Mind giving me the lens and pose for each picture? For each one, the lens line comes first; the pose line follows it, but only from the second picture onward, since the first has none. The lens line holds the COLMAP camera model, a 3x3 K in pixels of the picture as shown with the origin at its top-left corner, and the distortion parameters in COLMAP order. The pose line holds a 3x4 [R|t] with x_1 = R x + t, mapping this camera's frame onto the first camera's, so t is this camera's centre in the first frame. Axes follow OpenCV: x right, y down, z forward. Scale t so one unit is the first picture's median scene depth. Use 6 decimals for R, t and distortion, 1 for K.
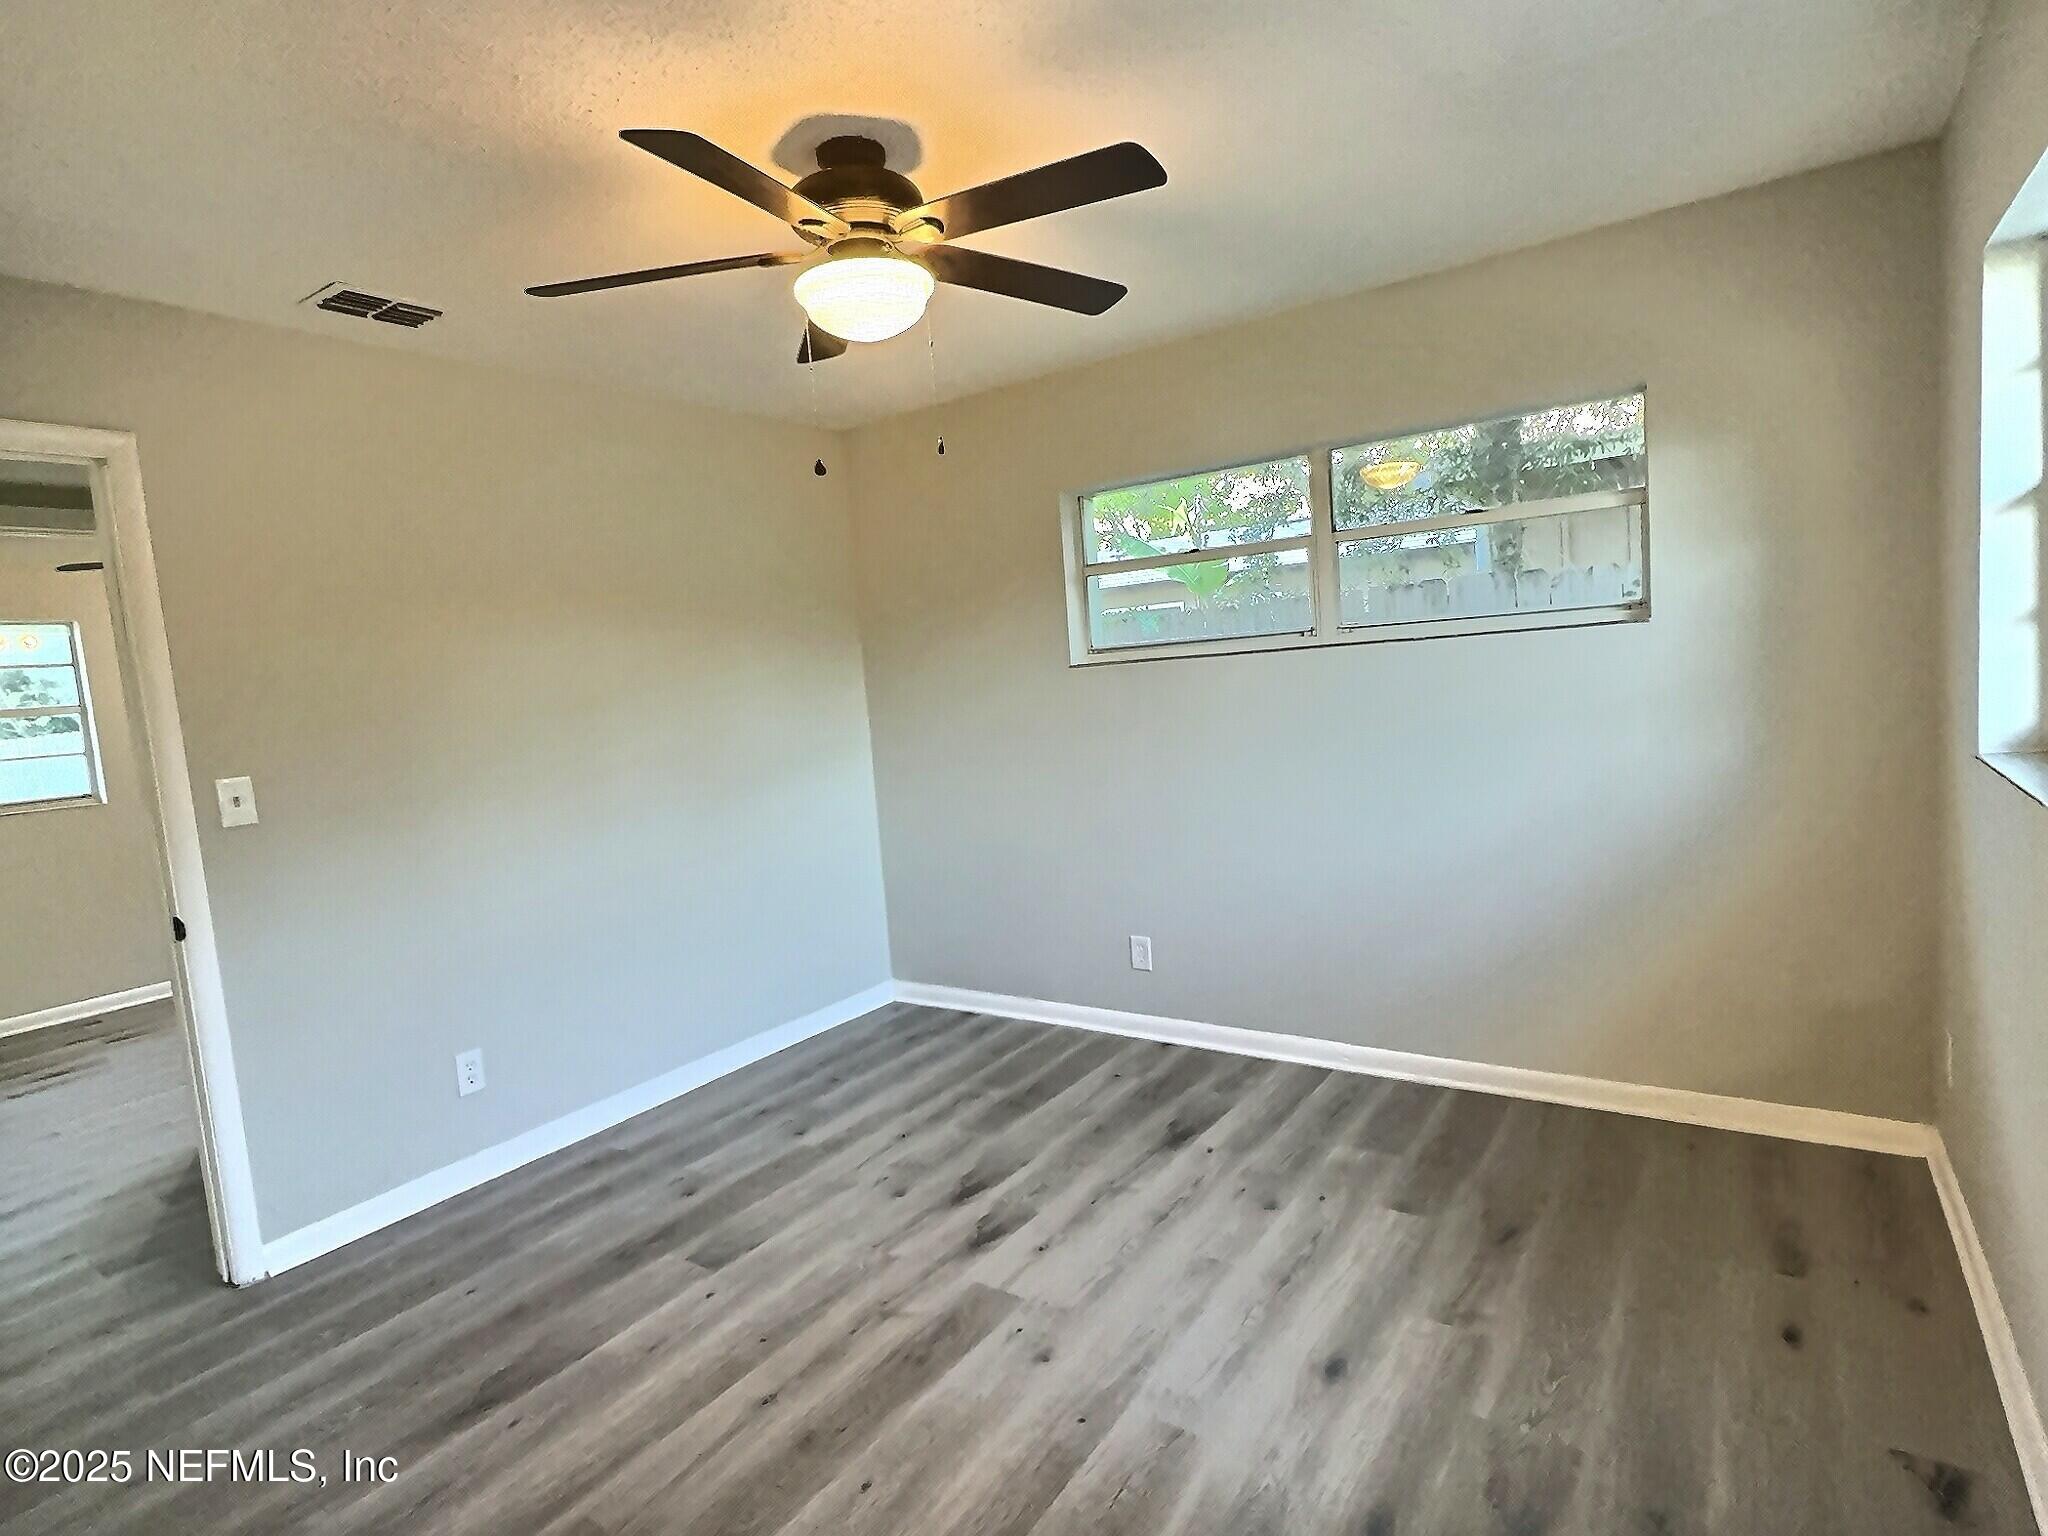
lens RADIAL K [[1043.7, 0, 1024.0], [0, 1043.7, 768.0], [0, 0, 1]] dist [0.034474, -0.000269]
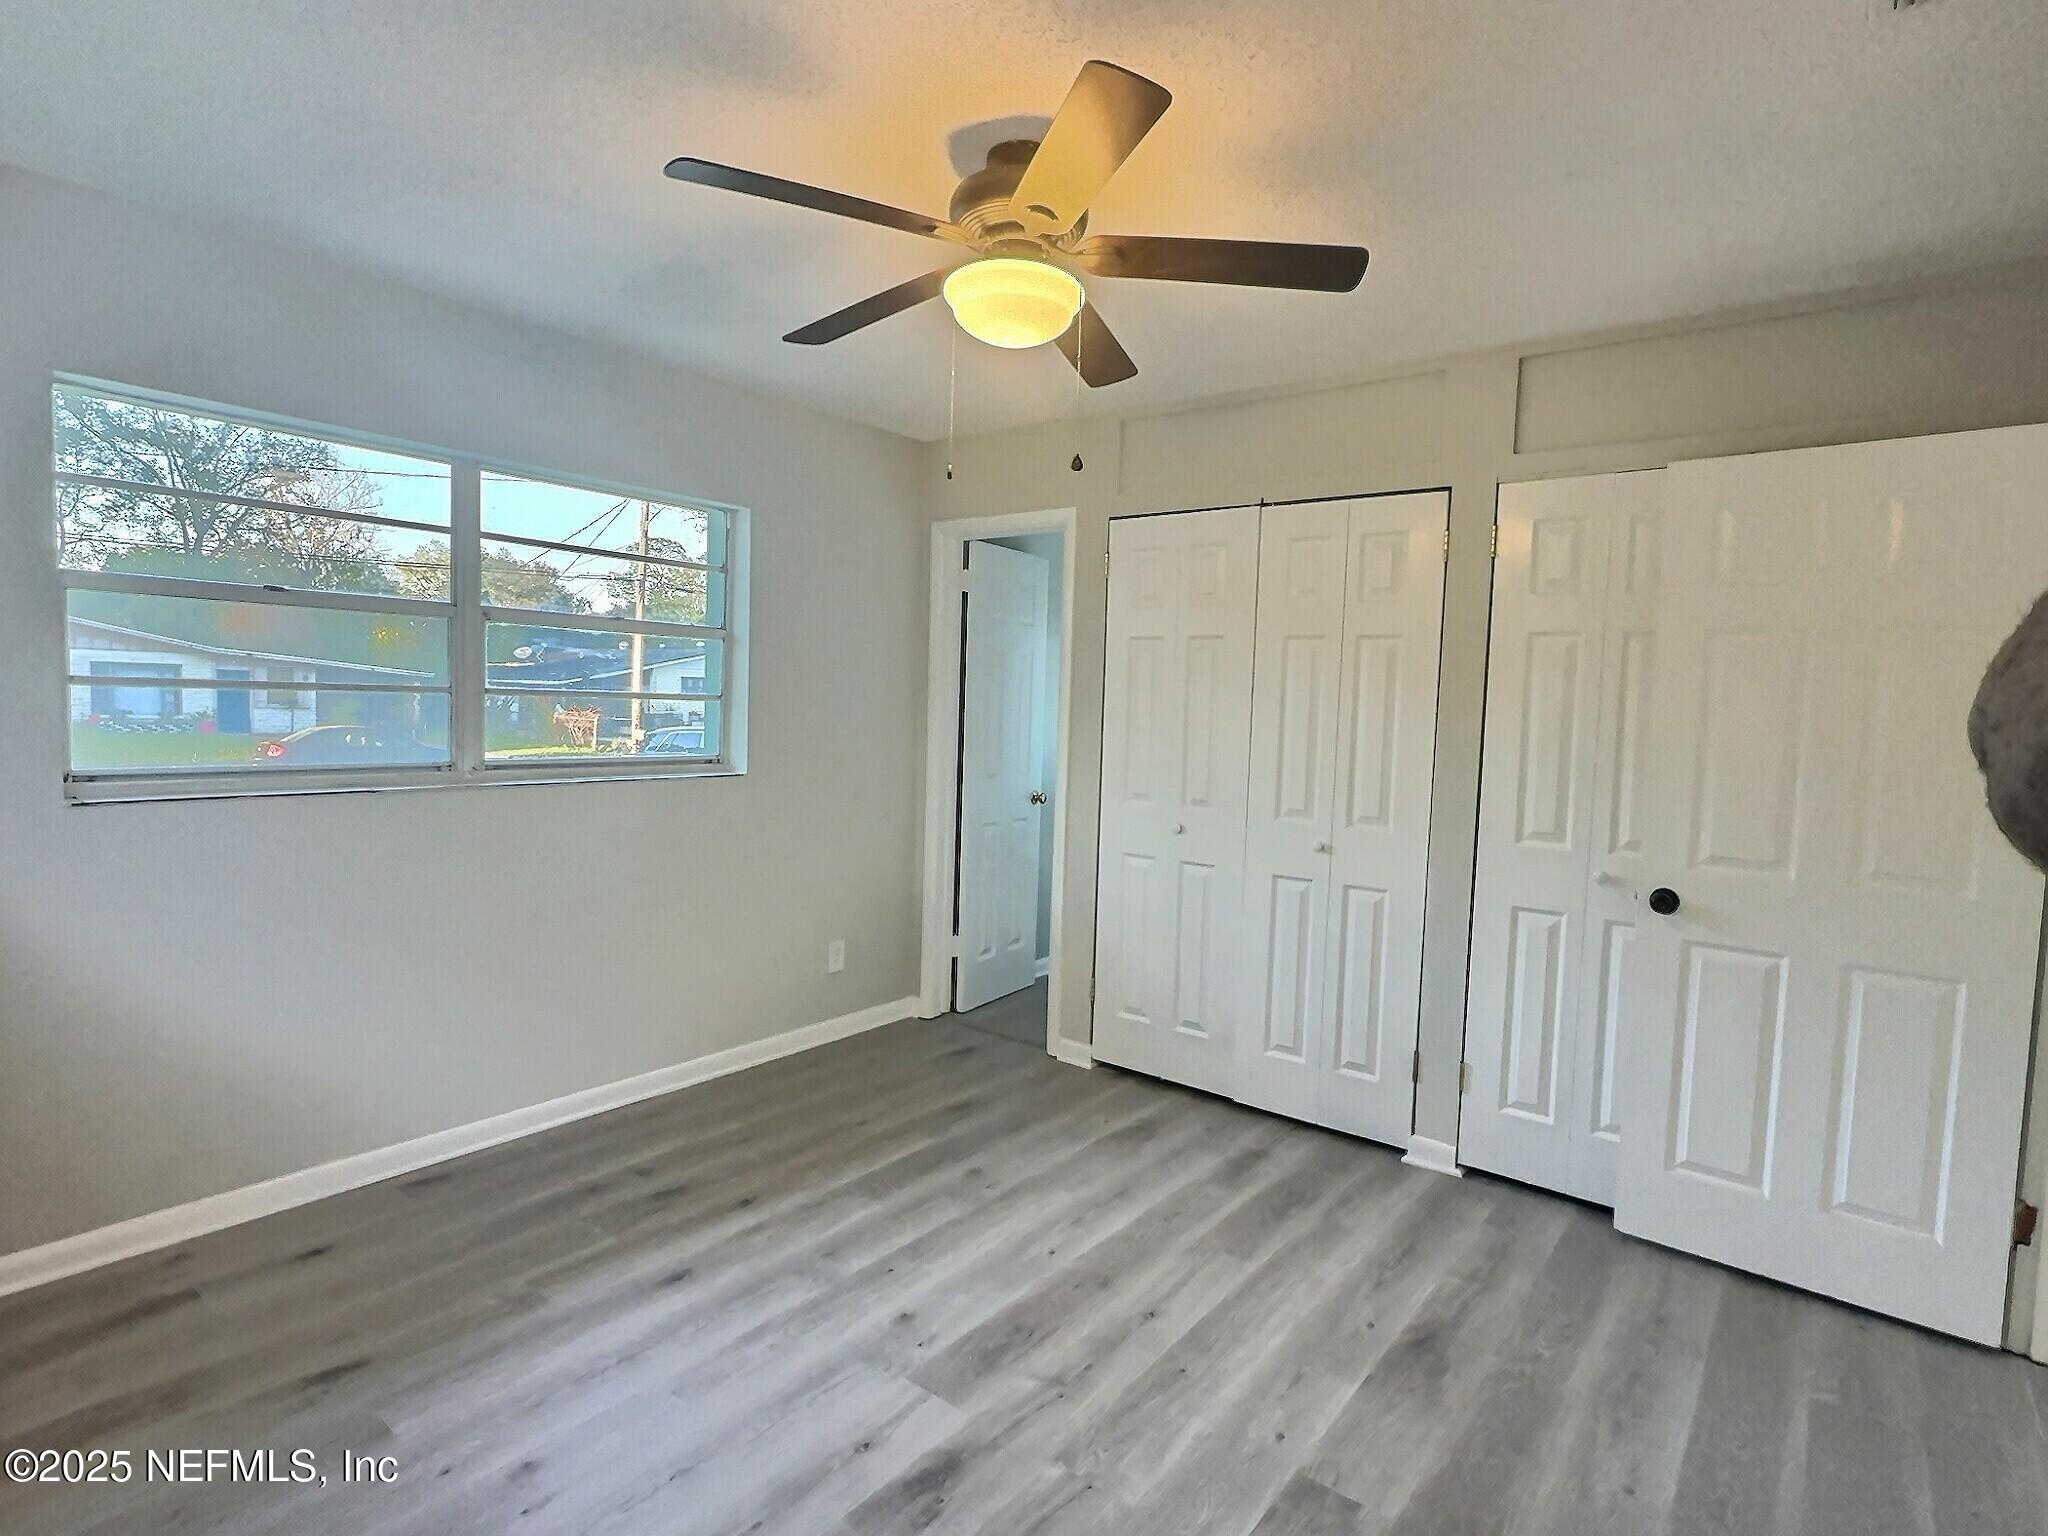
lens RADIAL K [[1062.3, 0, 1020.4], [0, 1062.3, 766.5], [0, 0, 1]] dist [-0.002704, -0.000768]
pose [[-0.996524, 0.040071, 0.073032, -0.191370], [0.050984, 0.986708, 0.154299, -0.157749], [-0.065878, 0.157486, -0.985321, 1.865143]]
